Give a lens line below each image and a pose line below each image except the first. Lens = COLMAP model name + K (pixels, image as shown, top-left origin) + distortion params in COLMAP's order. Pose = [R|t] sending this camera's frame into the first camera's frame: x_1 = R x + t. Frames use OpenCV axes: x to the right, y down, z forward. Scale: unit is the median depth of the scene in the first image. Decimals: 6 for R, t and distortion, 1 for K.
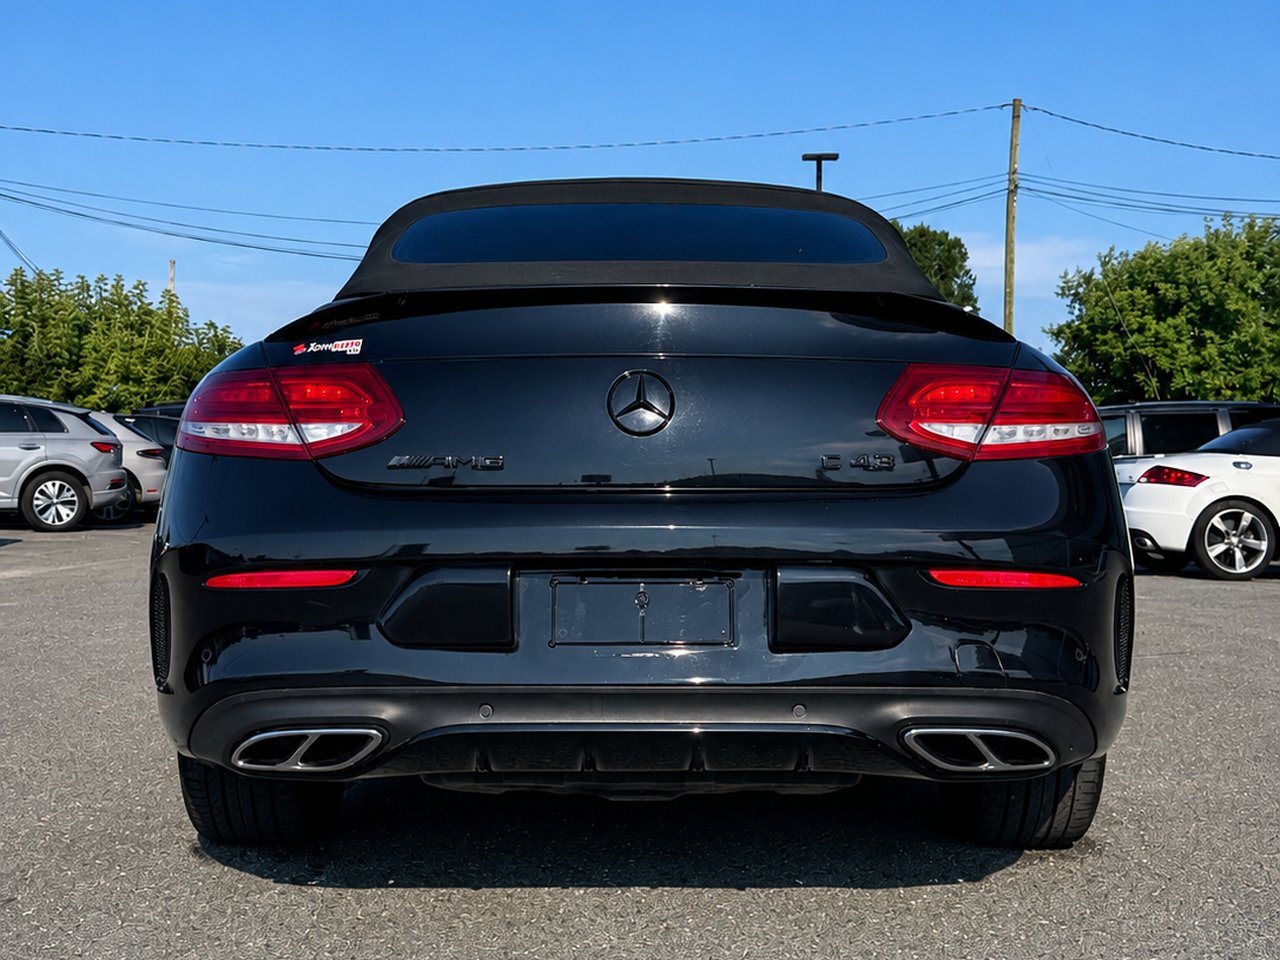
lens RADIAL K [[1842.3, 0, 639.7], [0, 1842.3, 474.3], [0, 0, 1]] dist [0.148120, 0.000000]
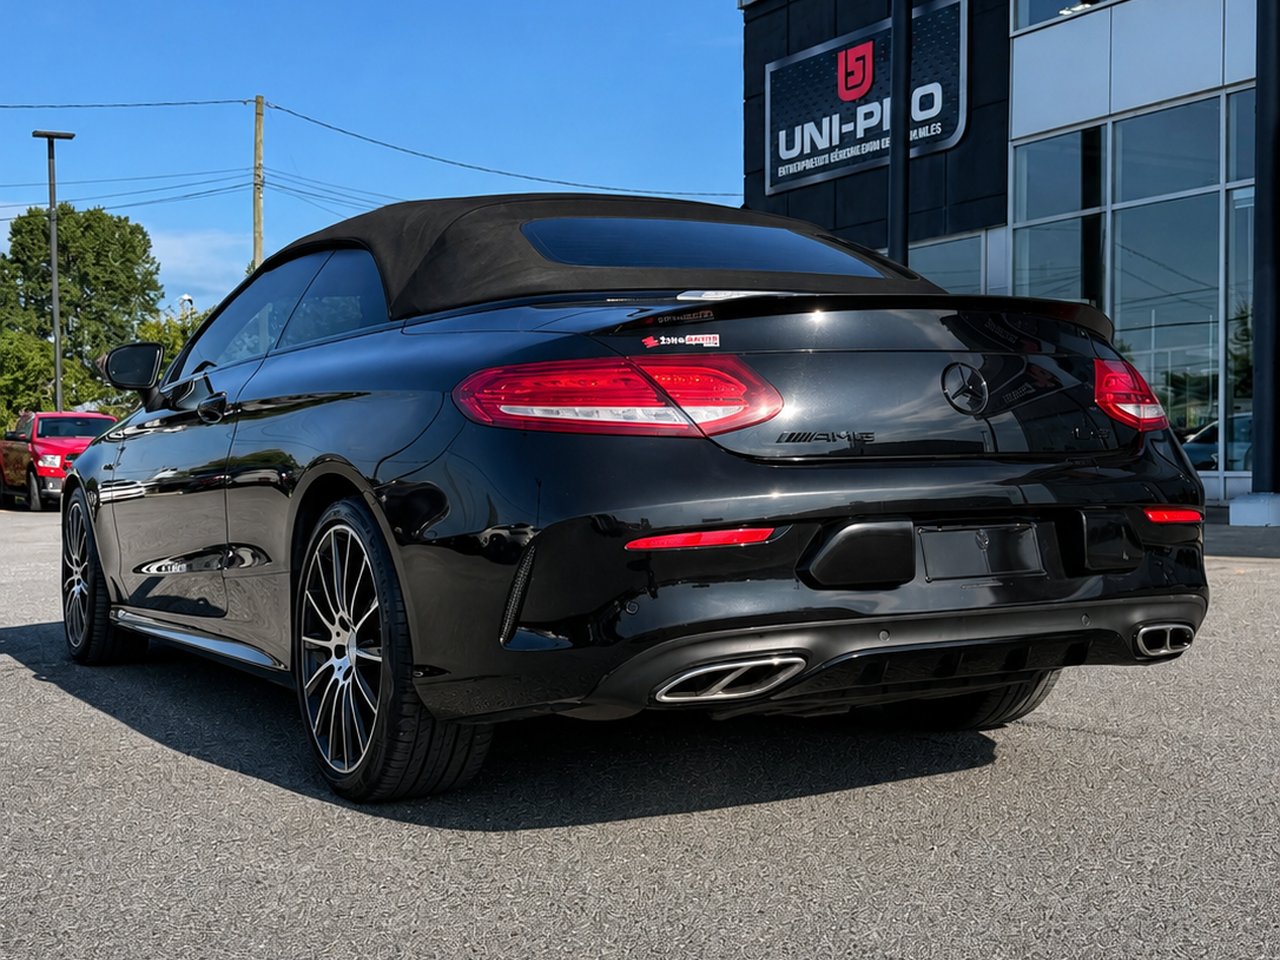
lens RADIAL K [[1842.3, 0, 626.9], [0, 1842.3, 478.4], [0, 0, 1]] dist [0.148120, 0.000000]
pose [[0.867533, -0.026025, 0.496698, -0.778194], [0.021772, 0.999660, 0.014352, 0.000594], [-0.496902, -0.001637, 0.867805, 0.011355]]
